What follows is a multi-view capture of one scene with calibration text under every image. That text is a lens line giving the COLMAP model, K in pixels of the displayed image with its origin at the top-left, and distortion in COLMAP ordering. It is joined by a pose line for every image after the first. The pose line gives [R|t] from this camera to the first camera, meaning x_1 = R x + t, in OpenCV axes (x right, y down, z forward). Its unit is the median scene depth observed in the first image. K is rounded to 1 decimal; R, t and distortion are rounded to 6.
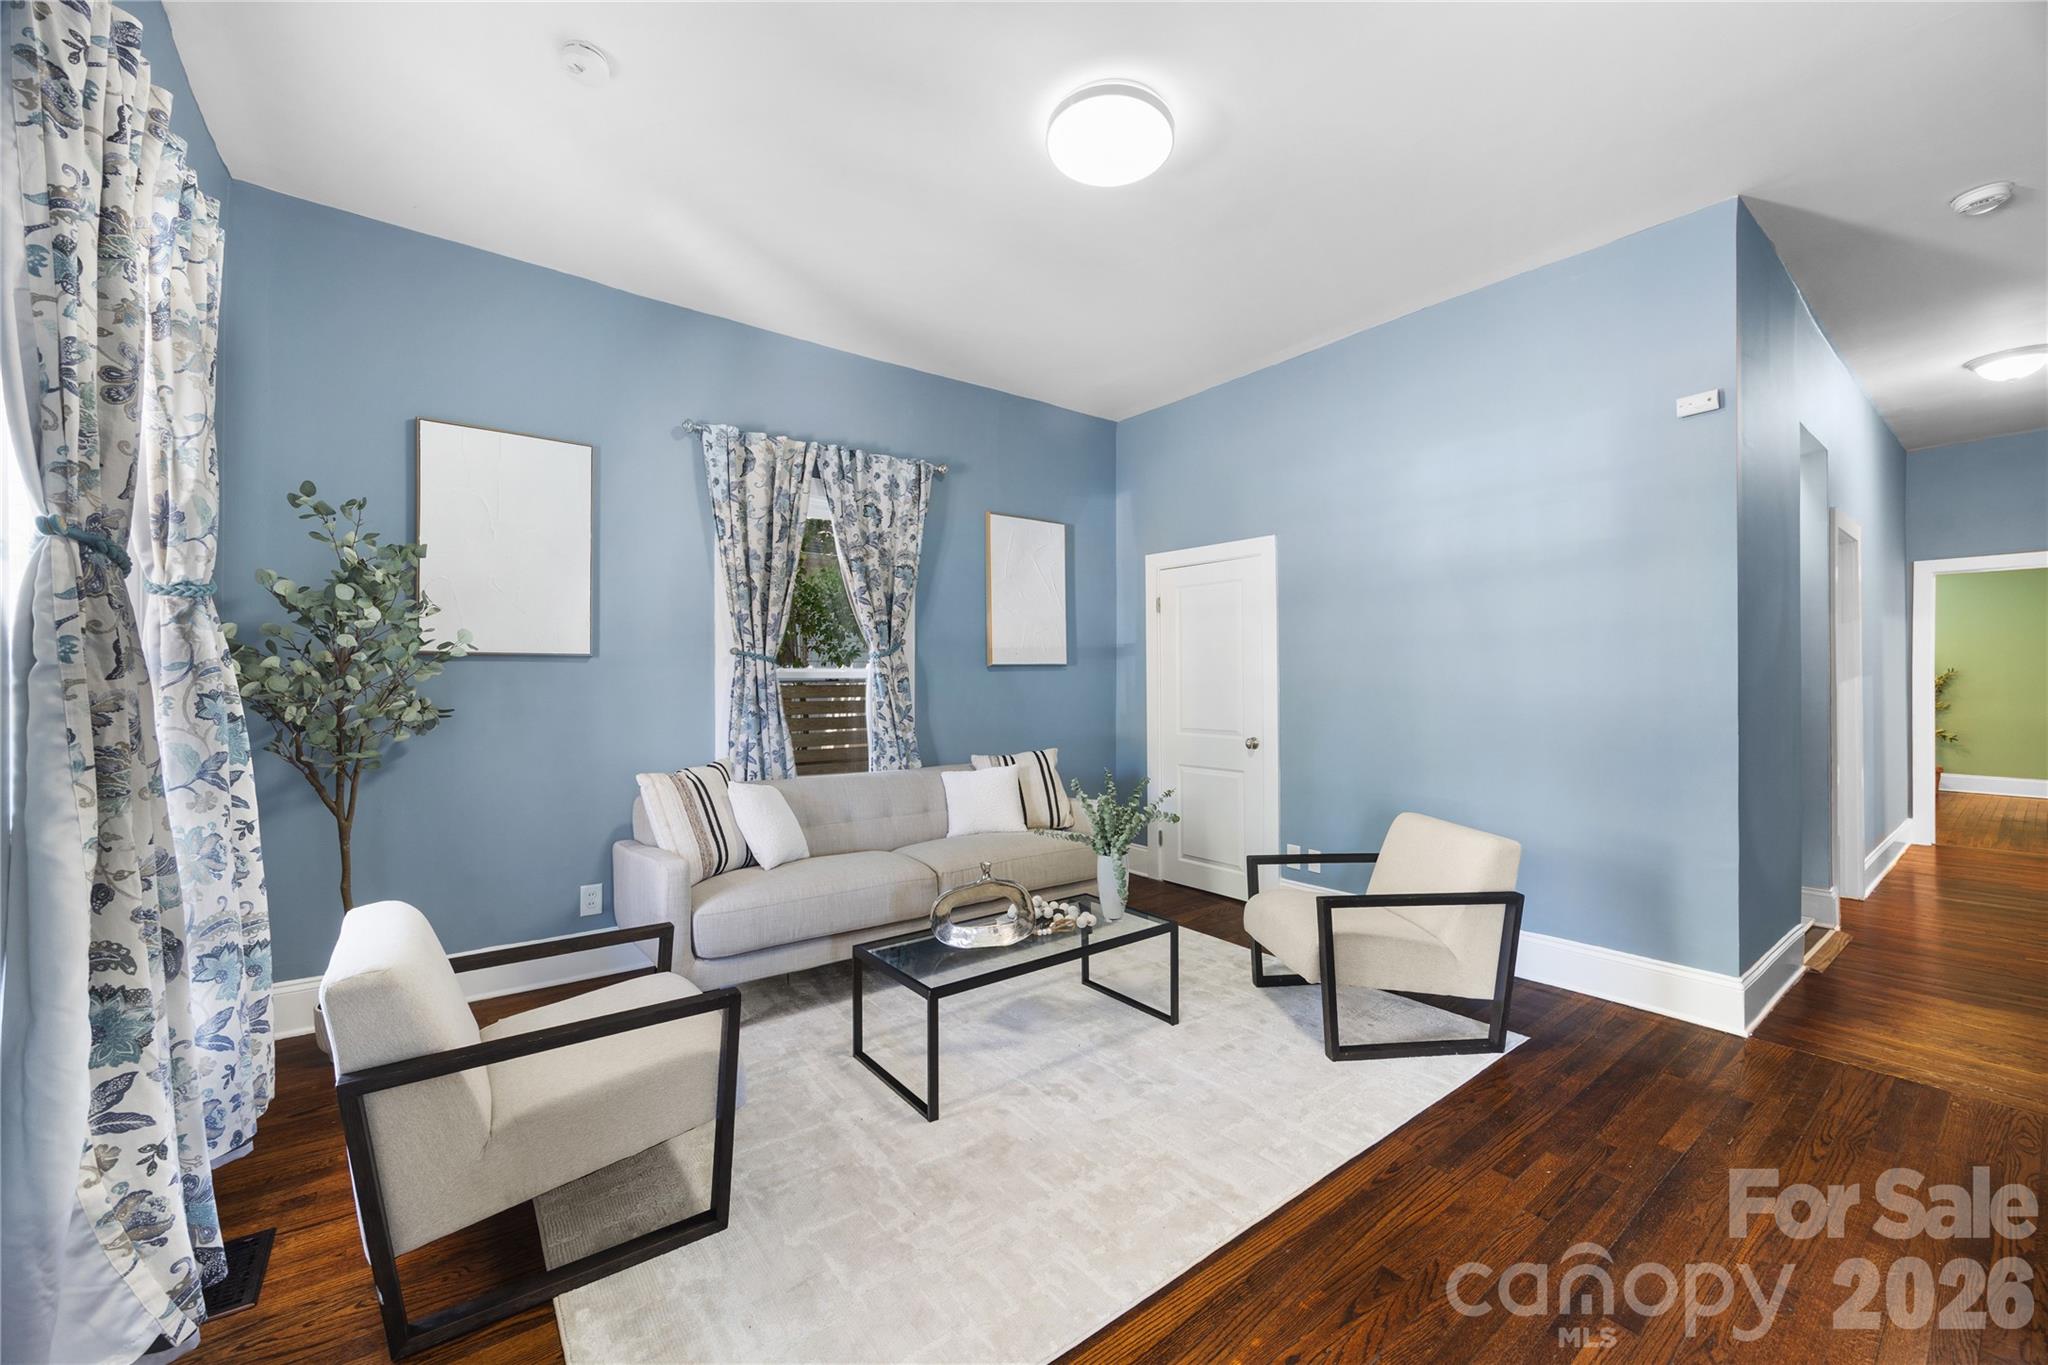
lens RADIAL K [[806.5, 0, 1013.4], [0, 806.5, 675.0], [0, 0, 1]] dist [0.005811, -0.000529]
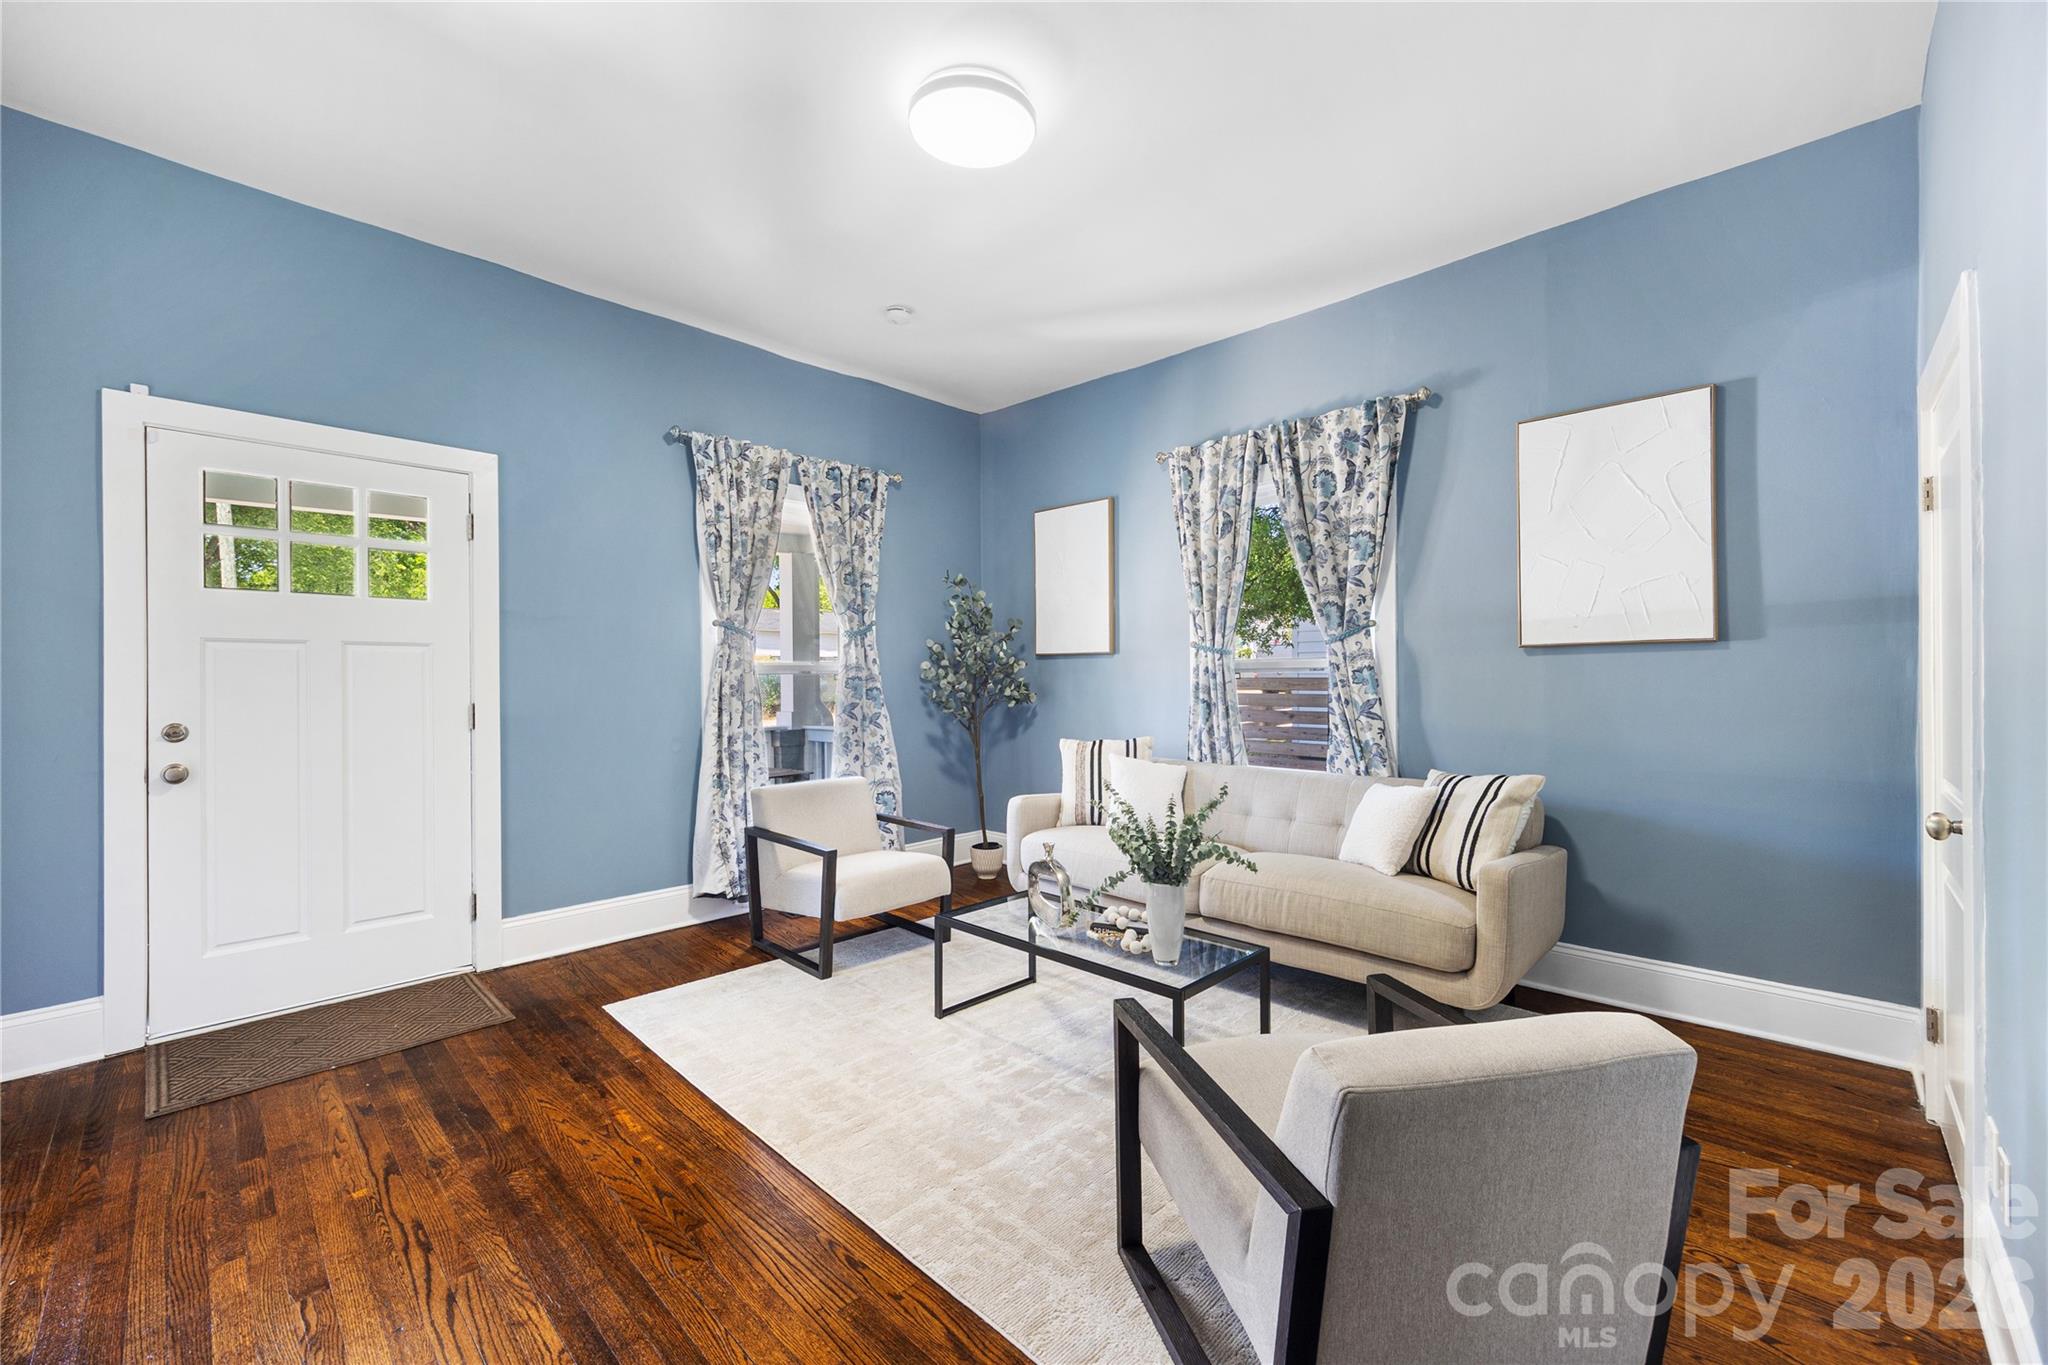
lens RADIAL K [[806.5, 0, 1012.3], [0, 806.5, 688.0], [0, 0, 1]] dist [0.005811, -0.000529]
pose [[0.139336, 0.017706, -0.990087, 0.715220], [0.012594, 0.999728, 0.019651, 0.004982], [0.990165, -0.015207, 0.139075, 0.578400]]
